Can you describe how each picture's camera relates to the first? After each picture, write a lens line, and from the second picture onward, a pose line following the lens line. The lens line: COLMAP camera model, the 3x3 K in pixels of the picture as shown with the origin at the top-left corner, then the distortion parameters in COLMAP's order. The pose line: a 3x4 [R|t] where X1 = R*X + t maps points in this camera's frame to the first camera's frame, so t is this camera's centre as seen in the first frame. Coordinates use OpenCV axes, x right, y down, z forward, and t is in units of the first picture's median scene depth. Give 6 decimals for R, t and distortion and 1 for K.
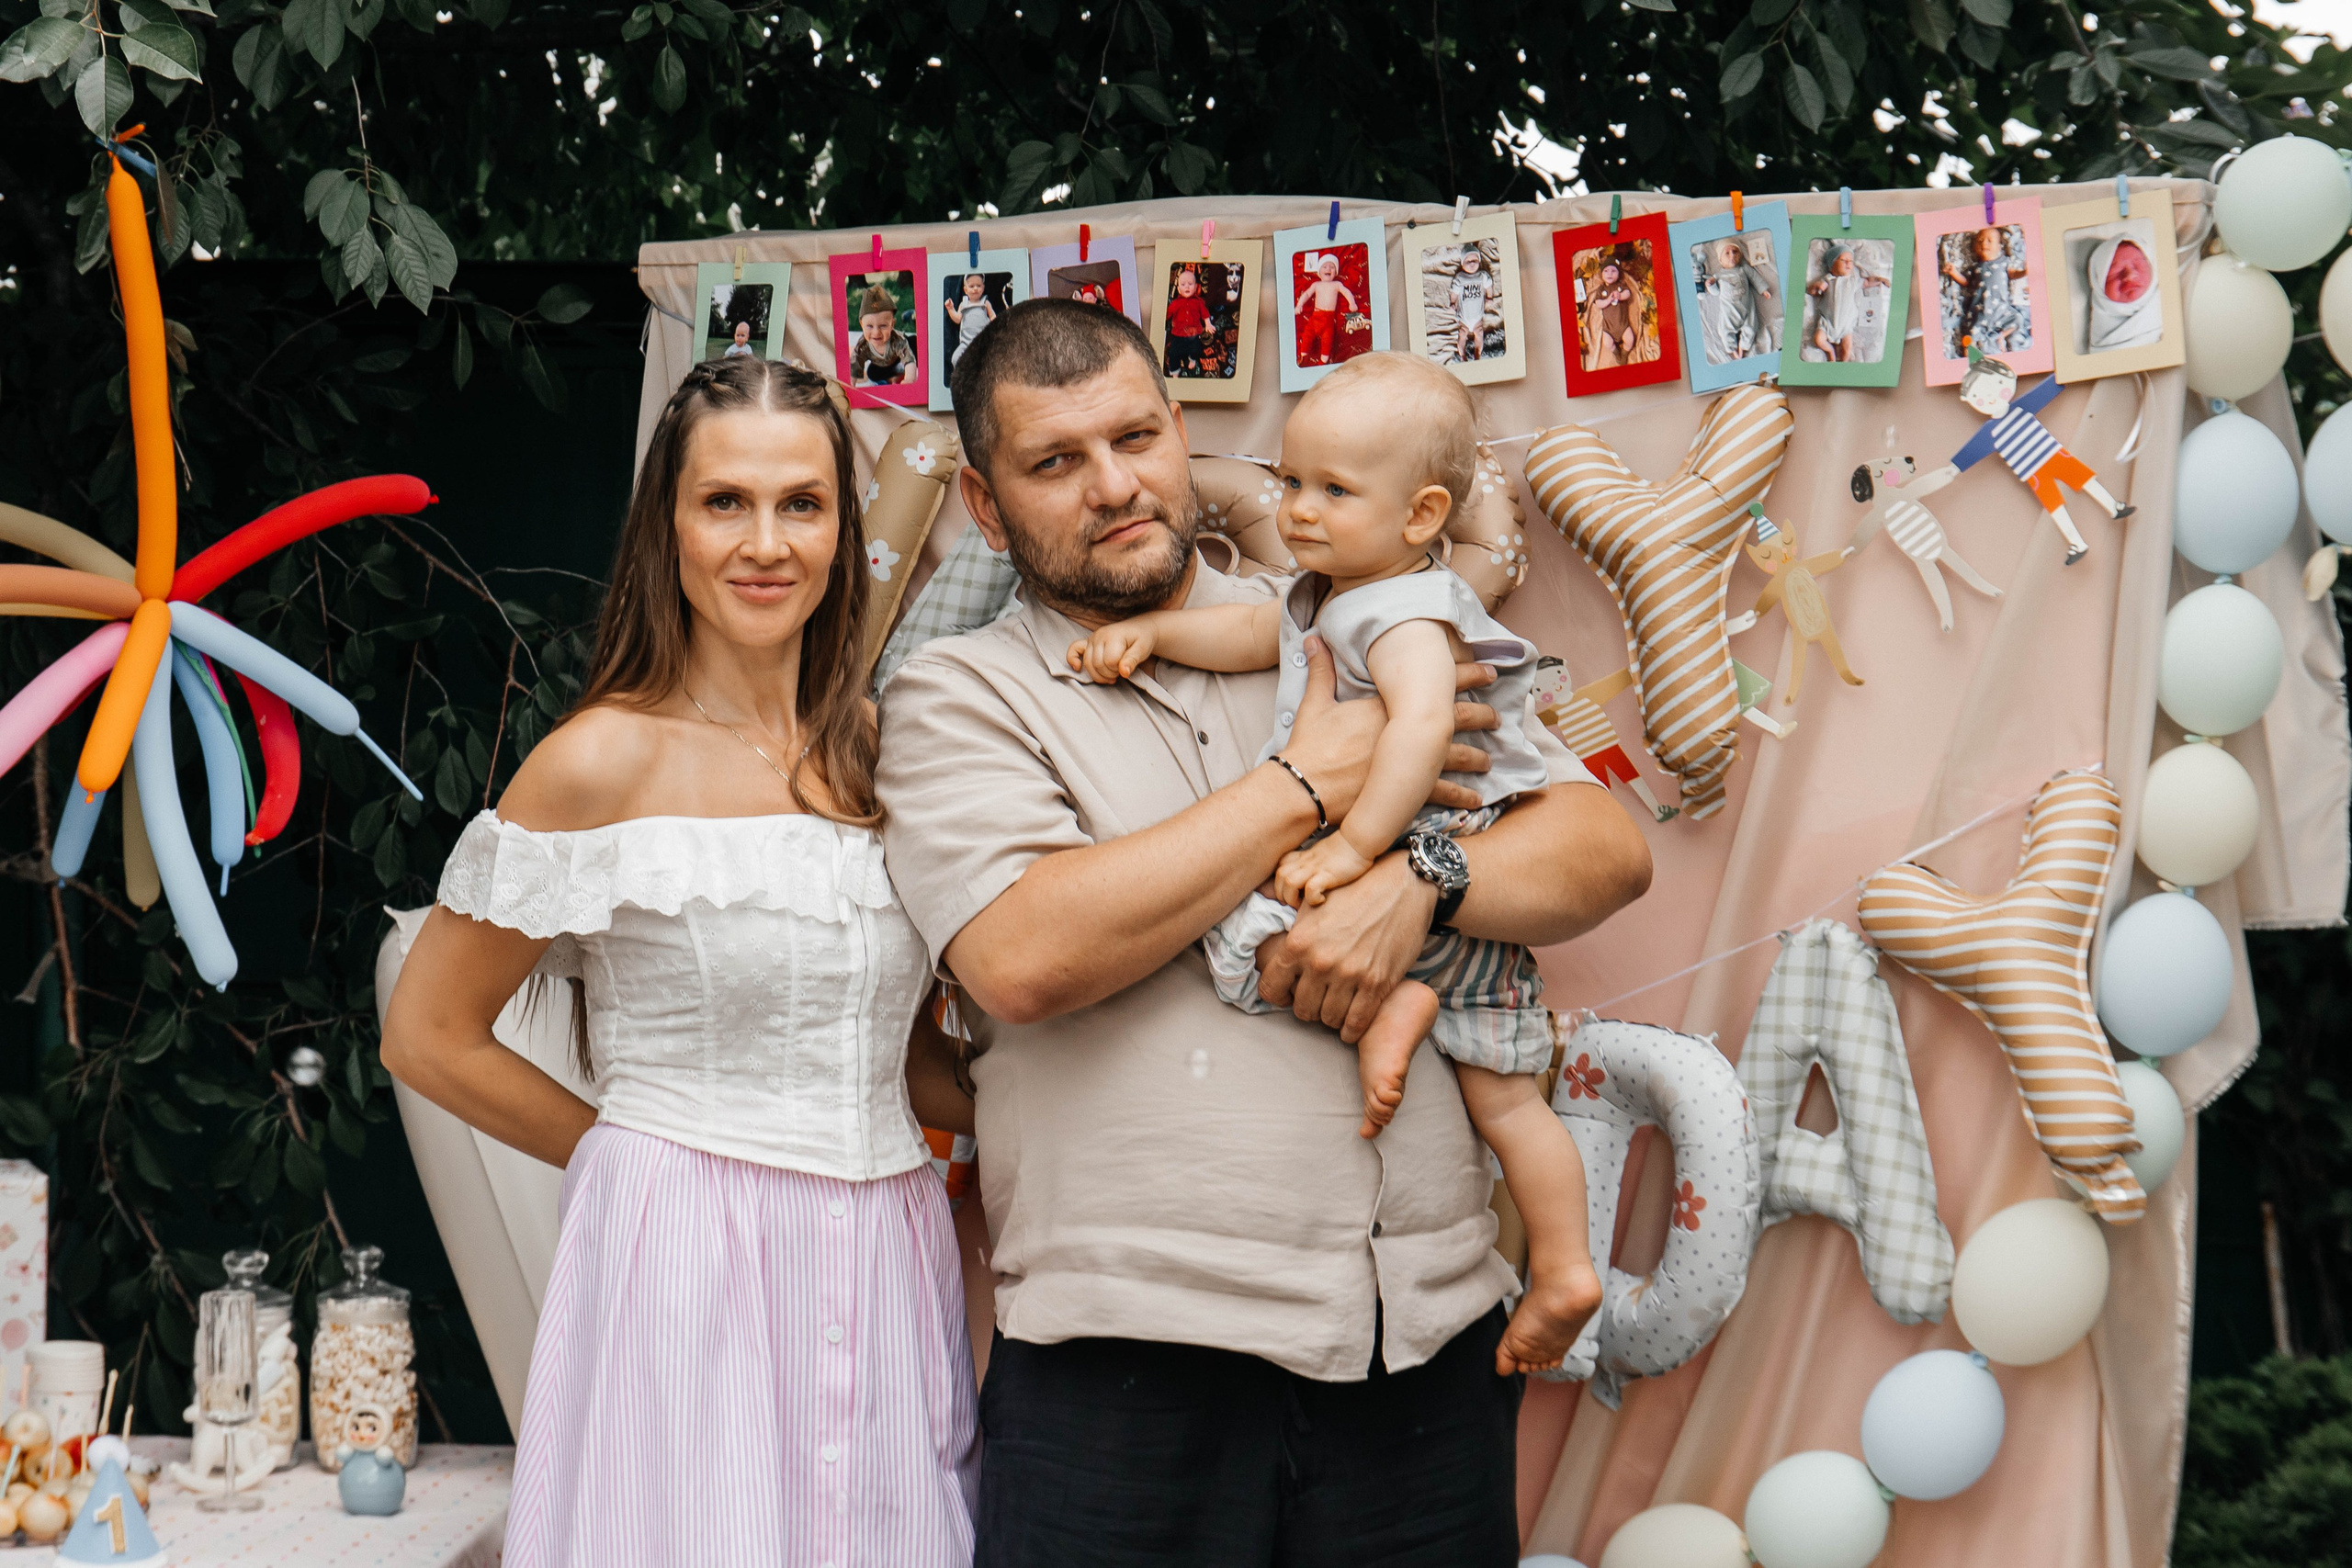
lens RADIAL K [[4911.5, 0, 1096.4], [0, 4911.5, 771.3], [0, 0, 1]] dist [-0.097943, 0.000000]
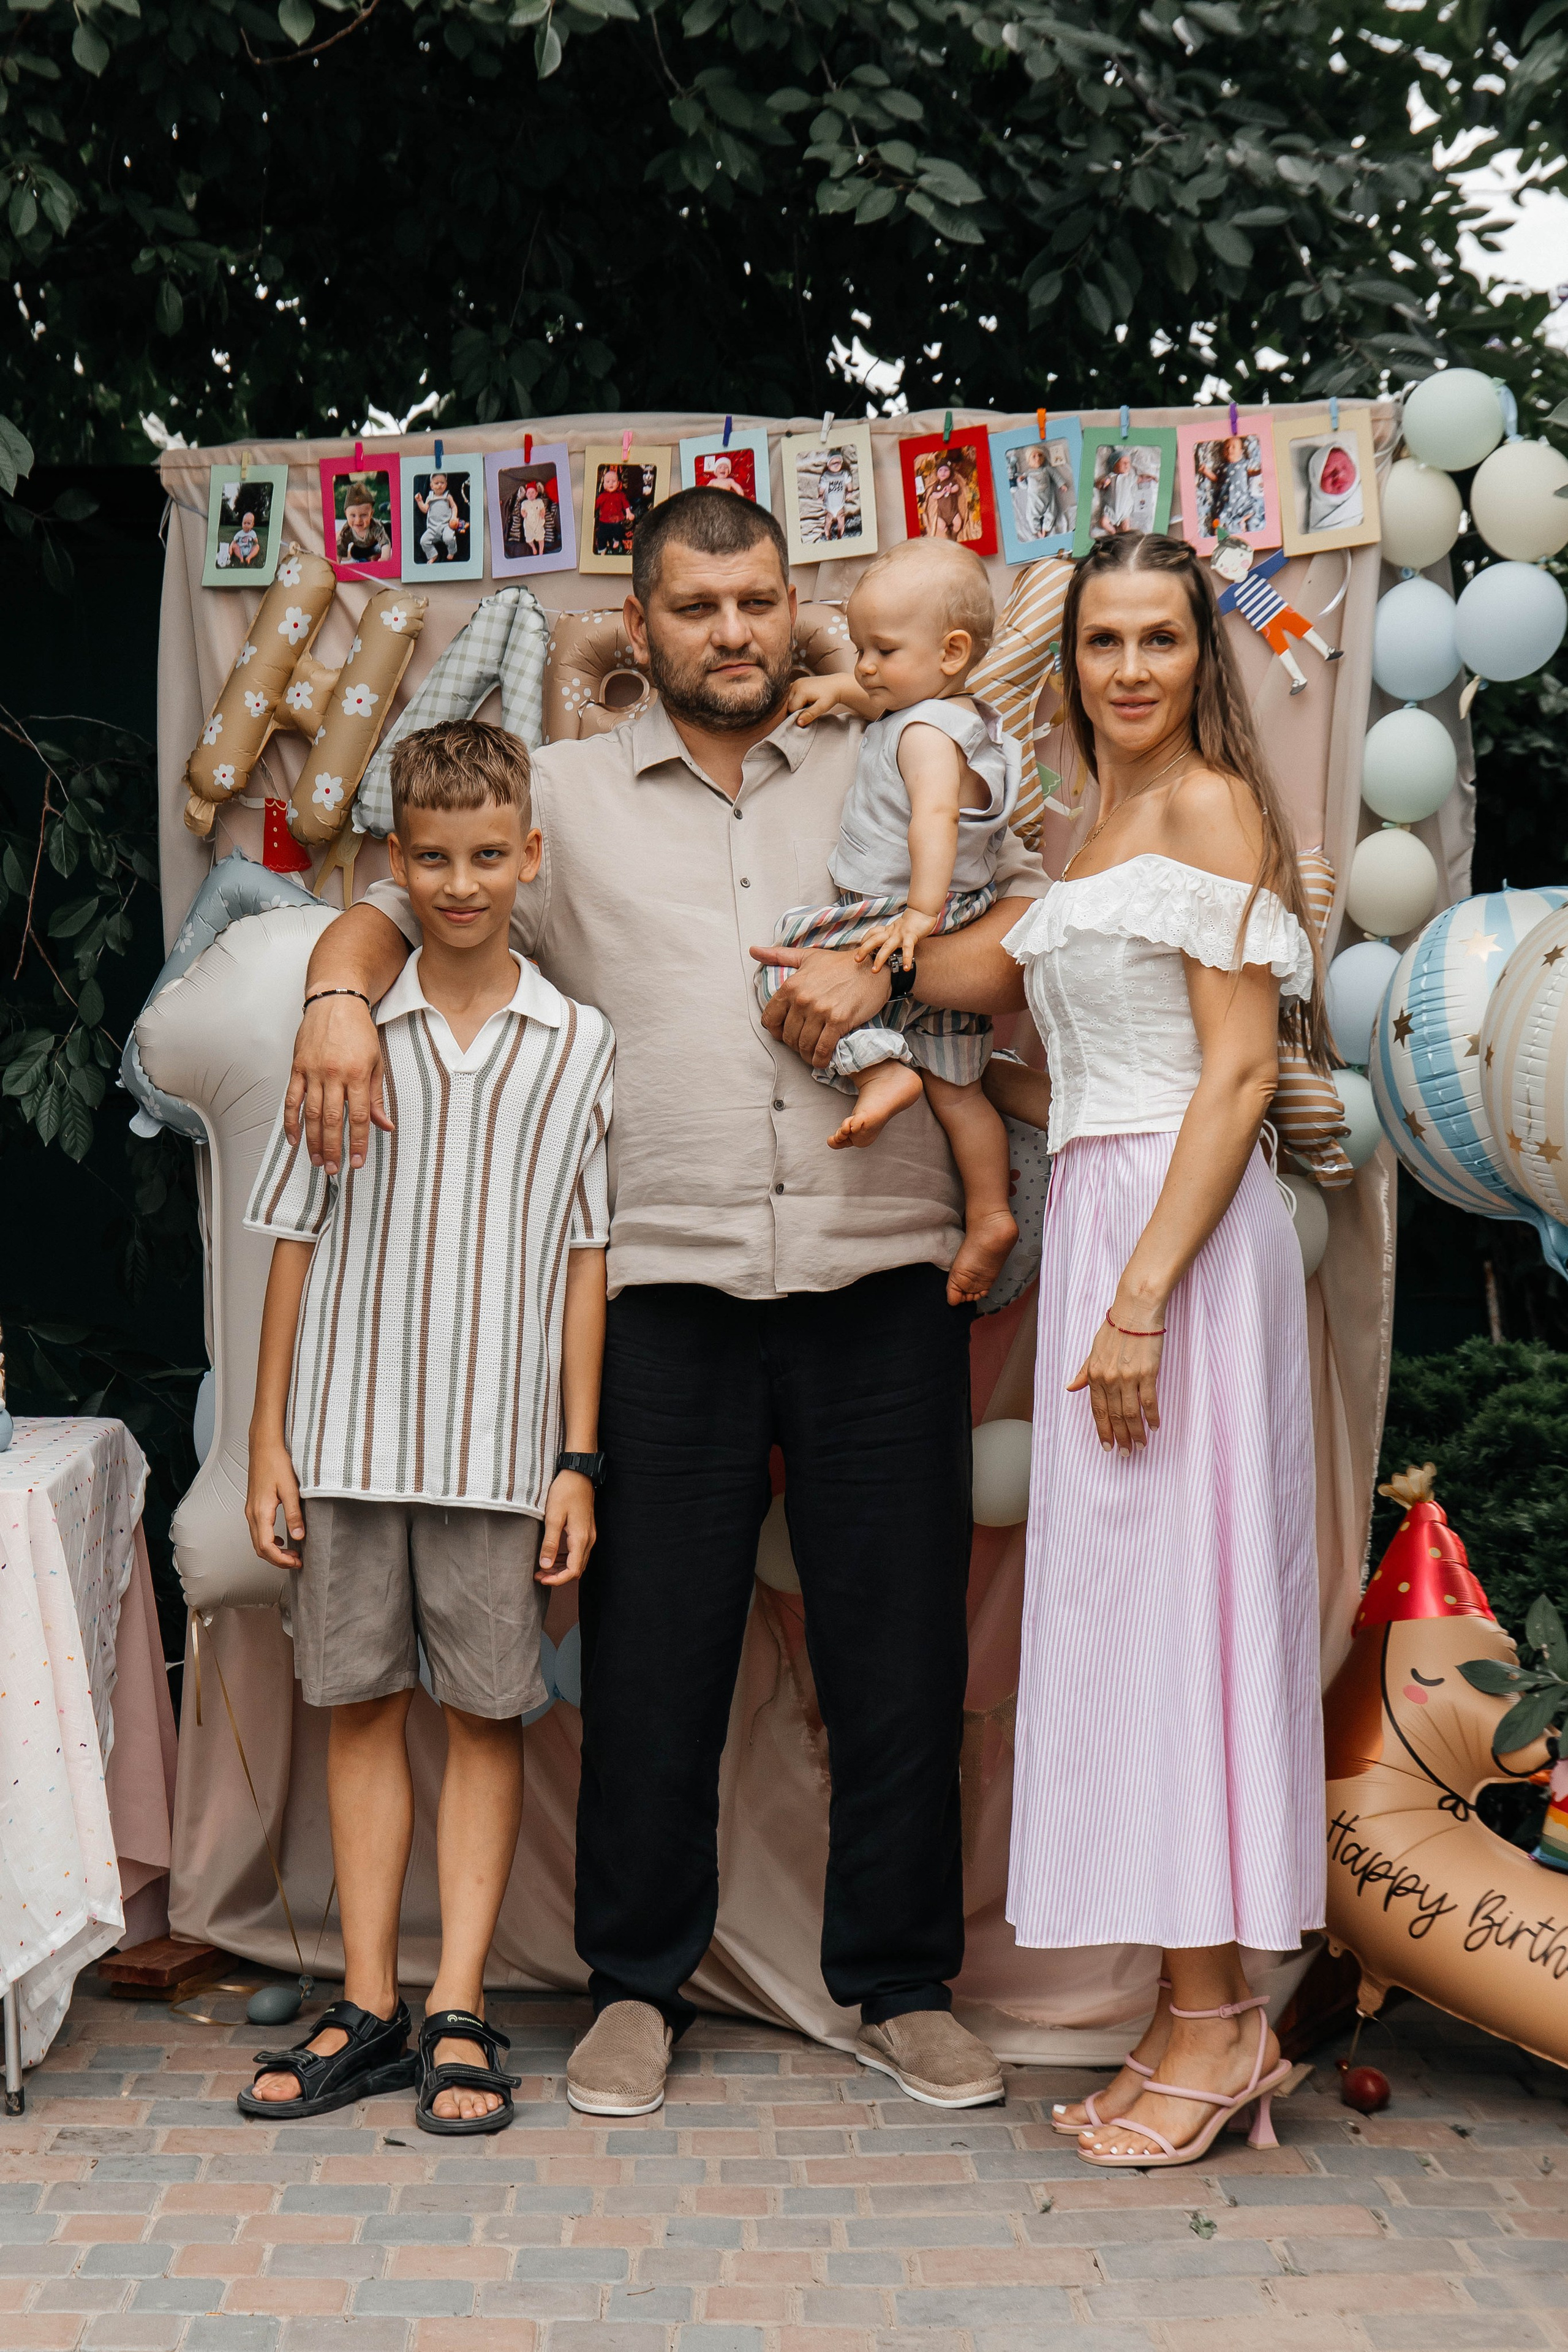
lens RADIAL K [[5711.3, 0, 732.1], [0, 5711.3, 1281.0], [0, 0, 1]] dist [-0.106353, 0.000000]
pose [[0.996782, -0.010843, 0.079425, -0.072305], [0.007847, 0.999250, 0.037930, 0.053965], [-0.079777, -0.037185, 0.996119, -0.499487]]
